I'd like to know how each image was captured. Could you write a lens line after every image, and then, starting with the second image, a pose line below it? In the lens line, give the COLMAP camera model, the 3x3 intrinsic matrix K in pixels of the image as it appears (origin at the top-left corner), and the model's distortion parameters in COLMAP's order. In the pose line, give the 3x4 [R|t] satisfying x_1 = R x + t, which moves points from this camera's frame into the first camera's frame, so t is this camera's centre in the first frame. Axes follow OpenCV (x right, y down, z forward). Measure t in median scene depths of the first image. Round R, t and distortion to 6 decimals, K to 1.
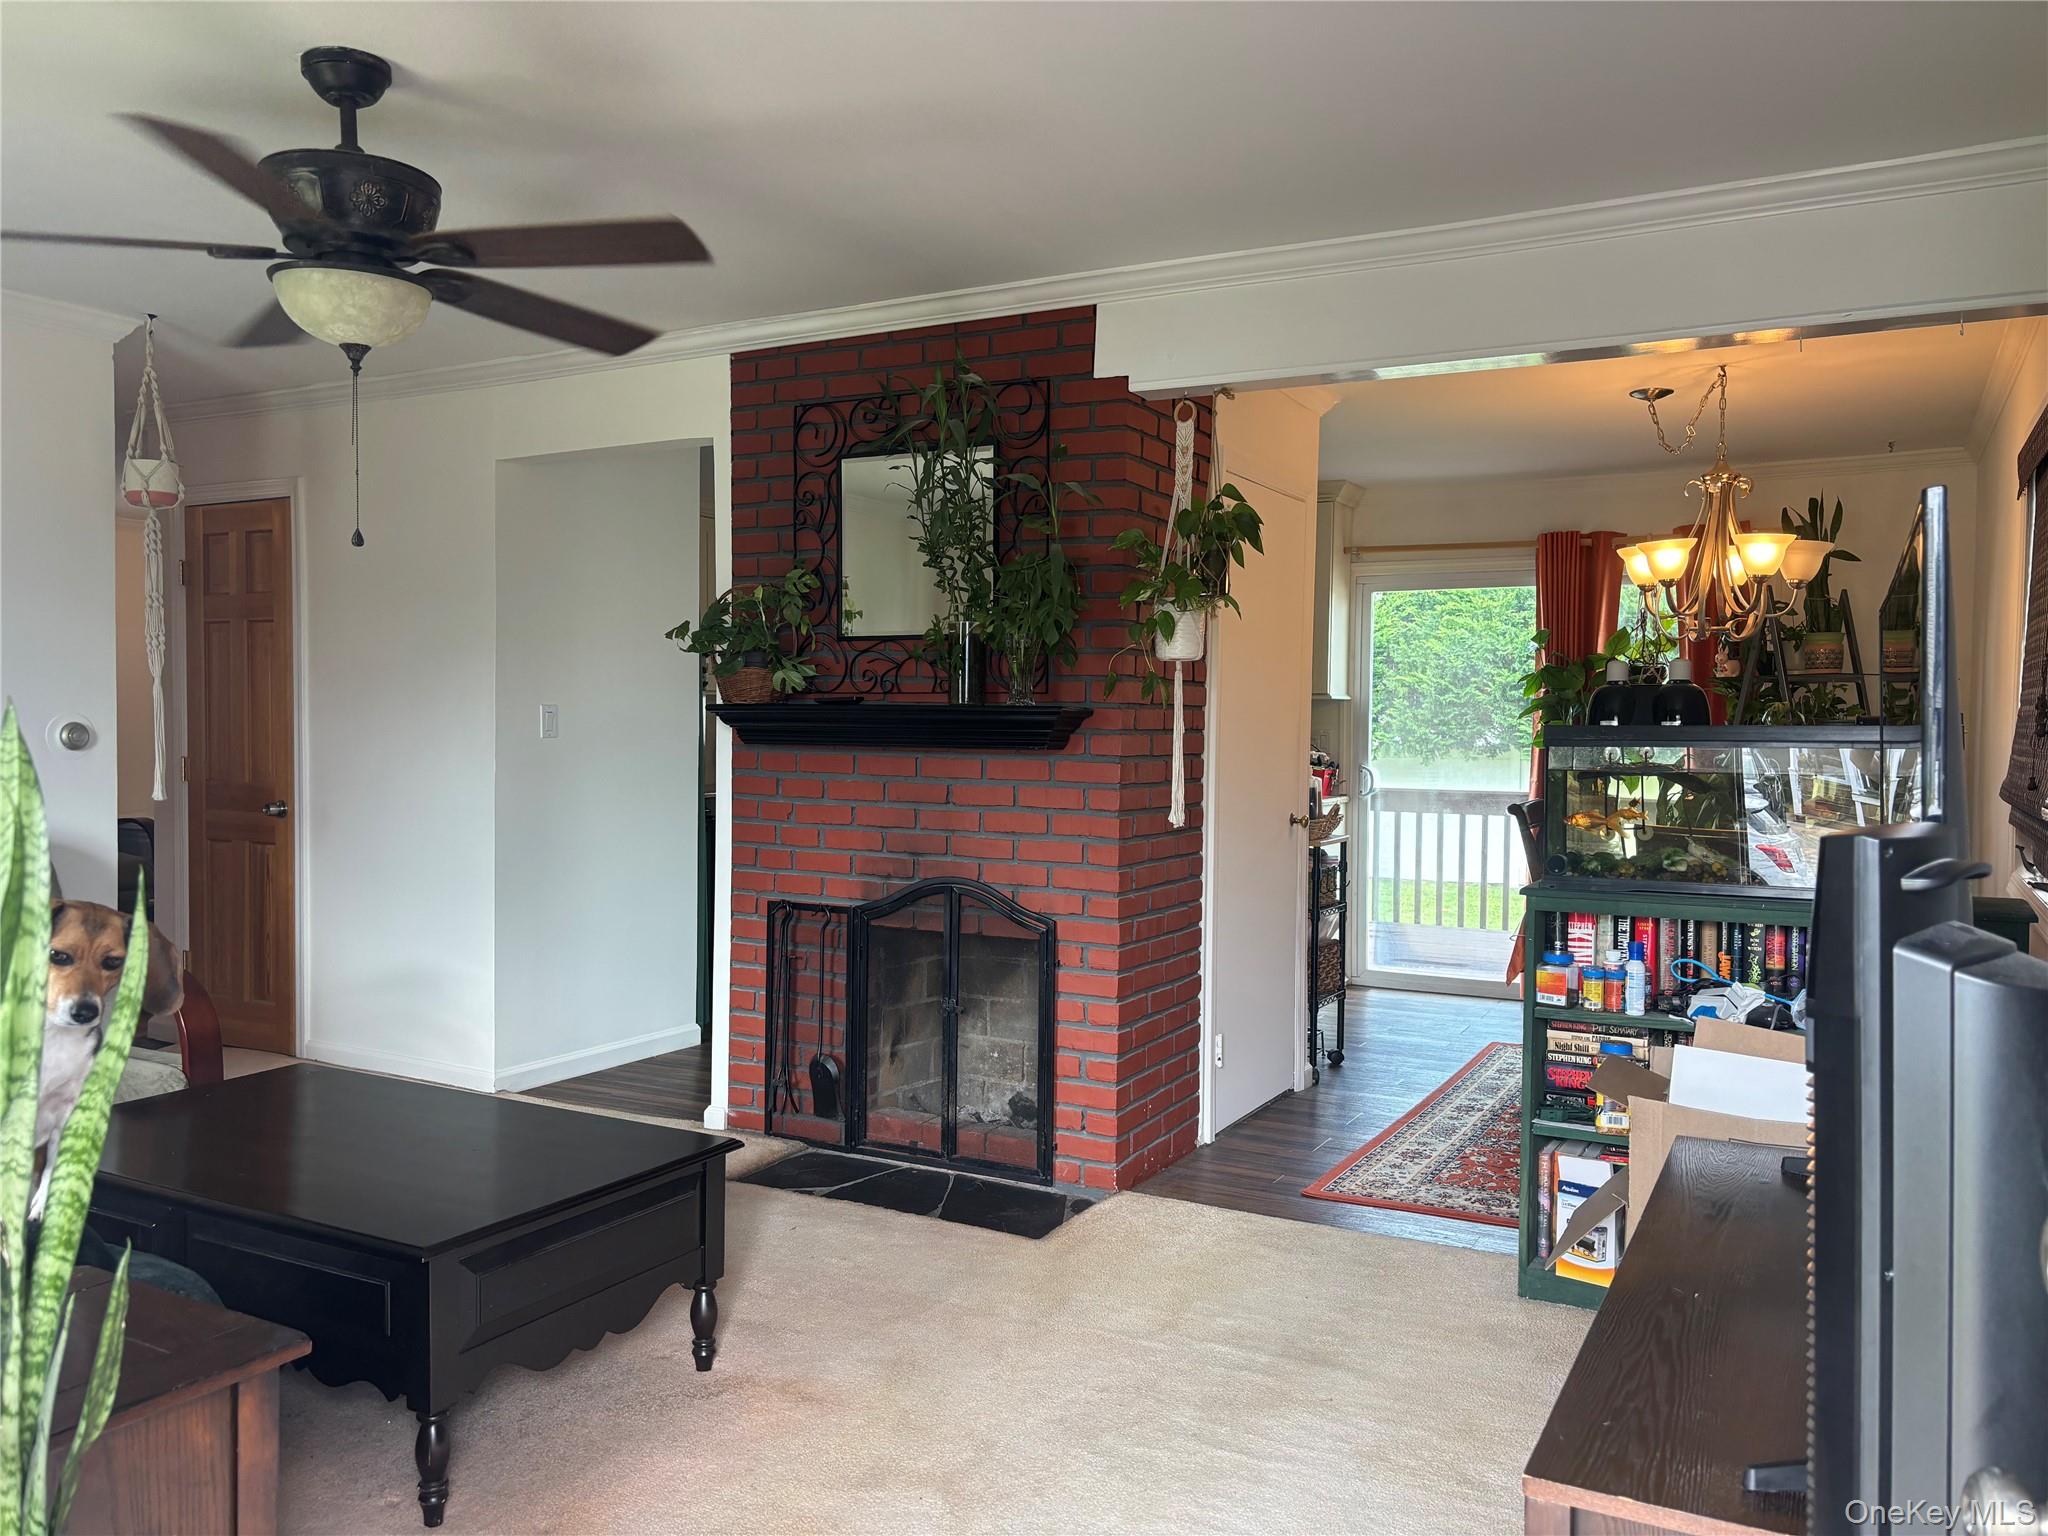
lens RADIAL K [[1542.2, 0, 1024.0], [0, 1542.2, 768.0], [0, 0, 1]] dist [0.124756, -0.000817]
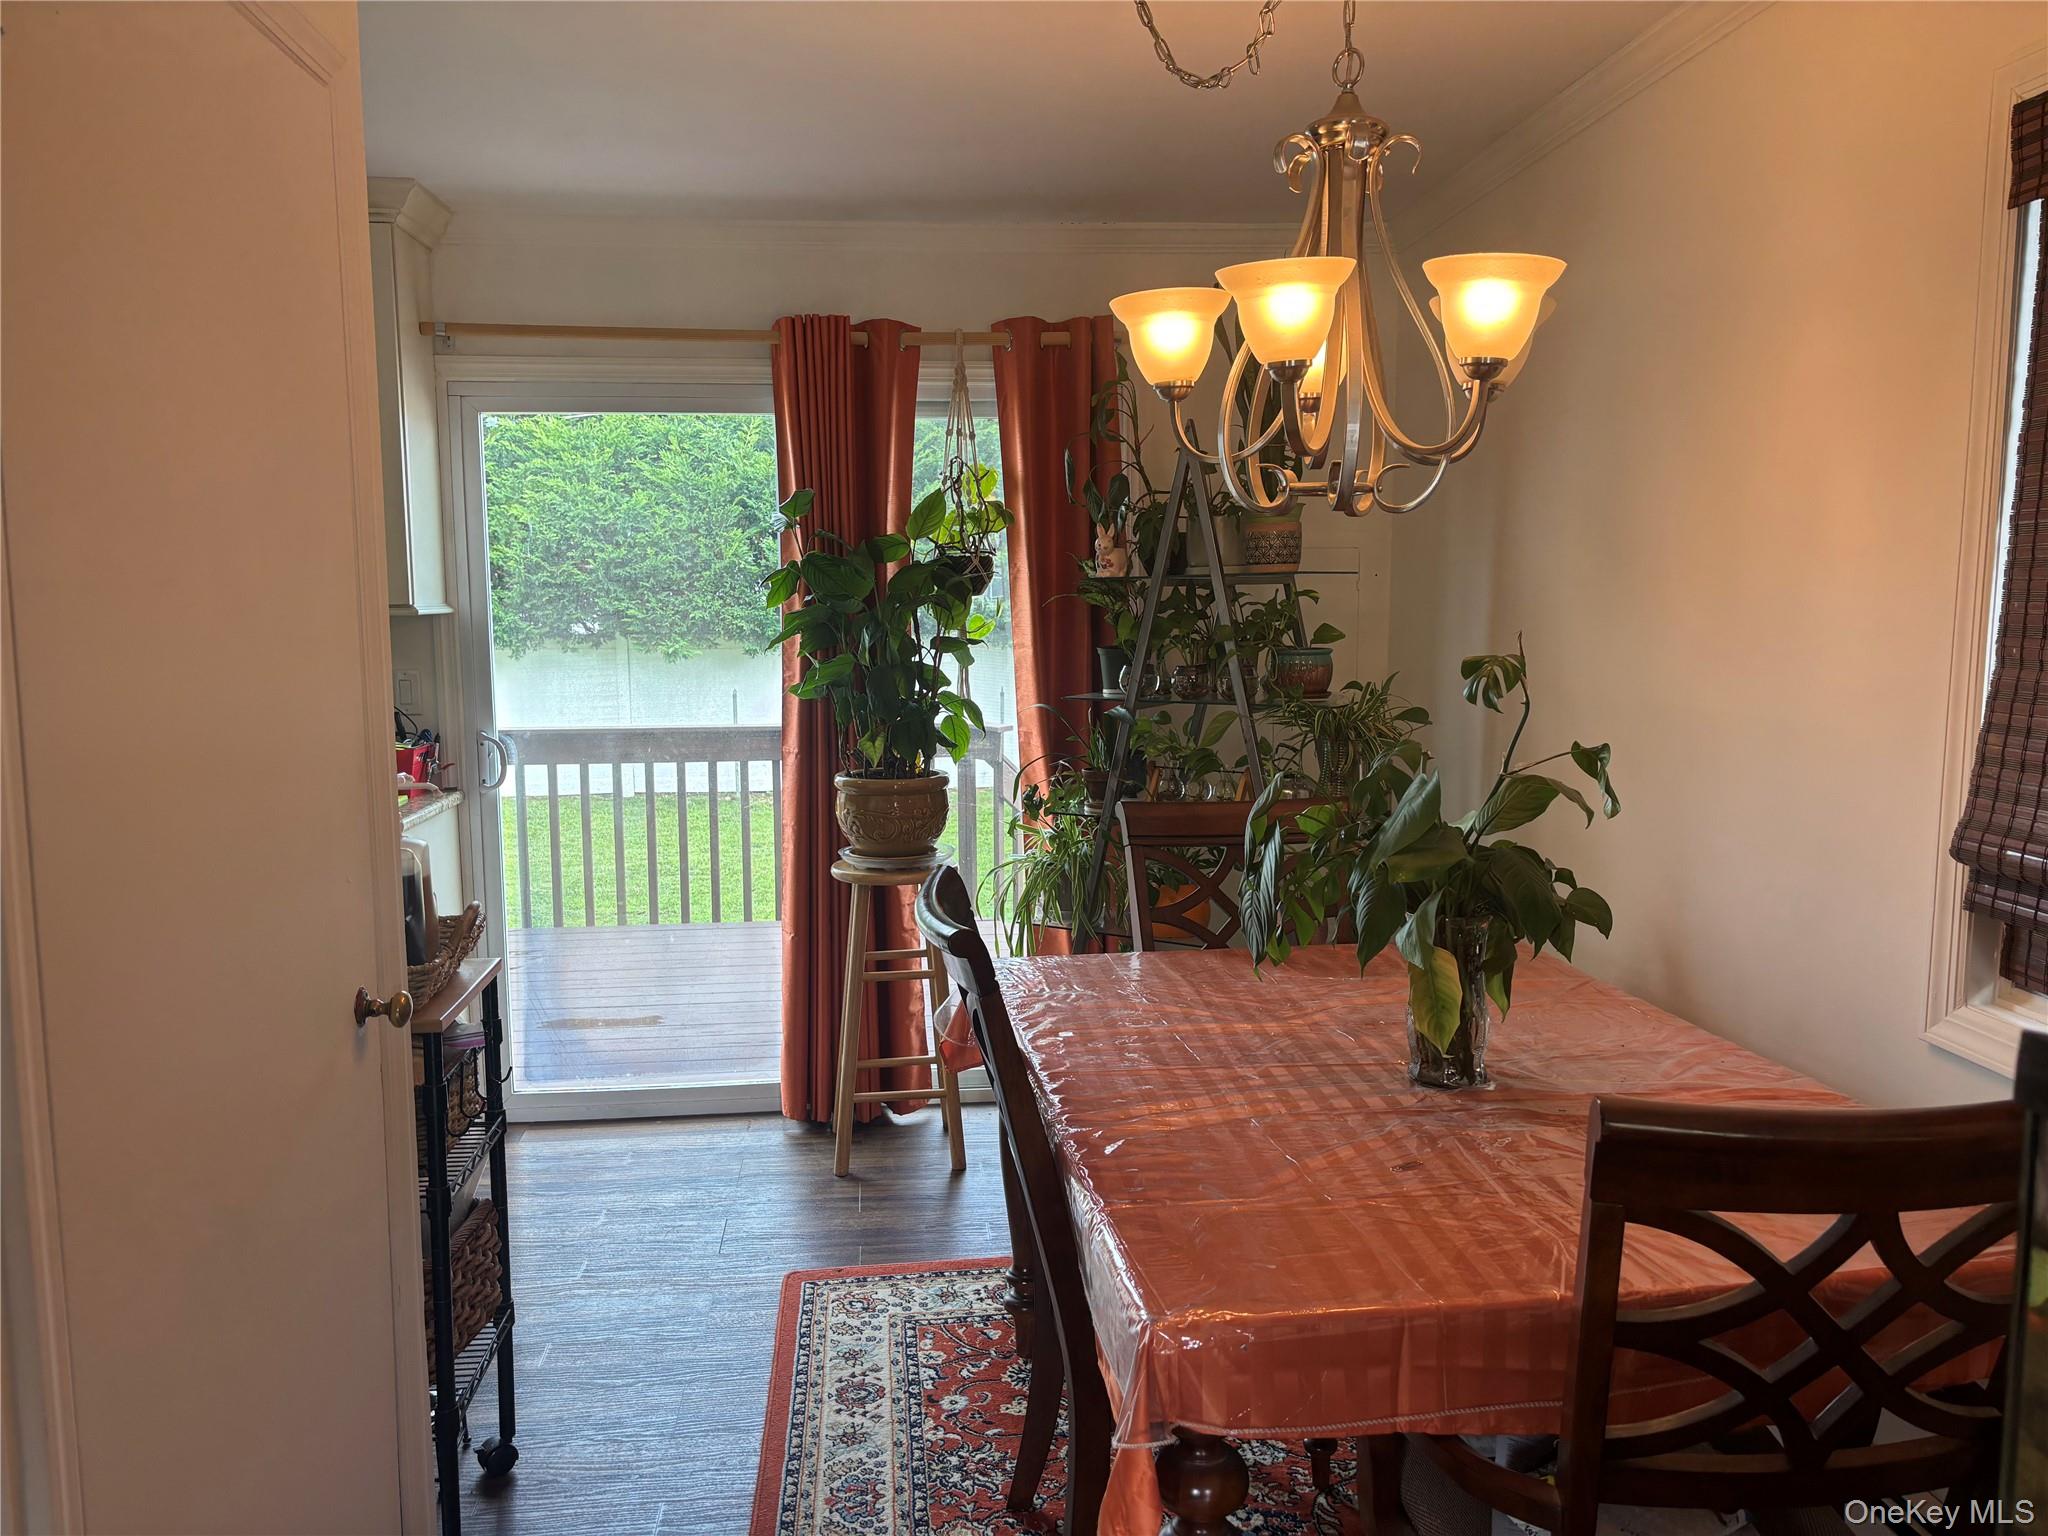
lens RADIAL K [[1561.5, 0, 1025.5], [0, 1561.5, 776.3], [0, 0, 1]] dist [0.004472, -0.001904]
pose [[0.834893, -0.079356, 0.544662, 0.076852], [0.030711, 0.994727, 0.097854, -0.034764], [-0.549555, -0.064970, 0.832928, 0.436432]]
